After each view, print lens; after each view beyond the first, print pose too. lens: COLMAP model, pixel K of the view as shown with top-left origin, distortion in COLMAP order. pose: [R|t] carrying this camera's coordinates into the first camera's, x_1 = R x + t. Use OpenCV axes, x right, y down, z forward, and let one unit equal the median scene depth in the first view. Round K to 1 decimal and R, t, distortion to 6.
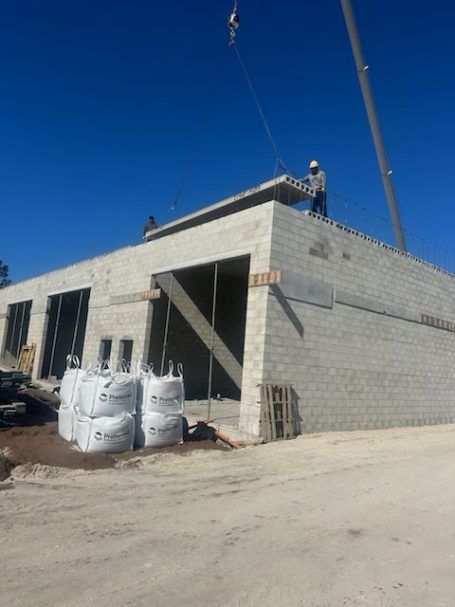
lens RADIAL K [[402.7, 0, 227.5], [0, 402.7, 303.5], [0, 0, 1]] dist [0.055348, -0.000958]
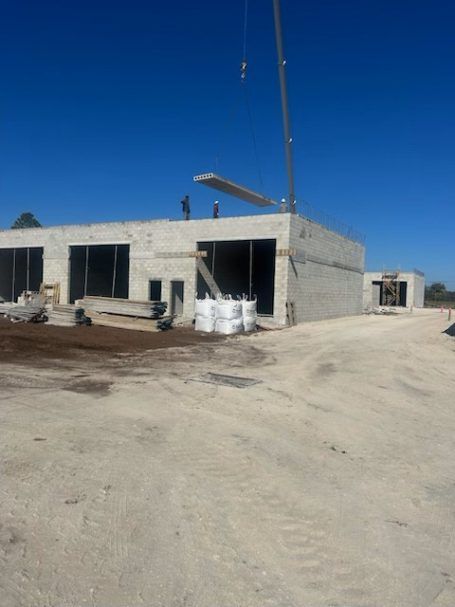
lens RADIAL K [[402.7, 0, 227.5], [0, 402.7, 303.5], [0, 0, 1]] dist [0.055348, -0.000958]
pose [[0.944167, -0.054512, 0.324927, -0.771701], [-0.007951, 0.982160, 0.187879, -0.166484], [-0.329372, -0.179973, 0.926889, -0.766694]]
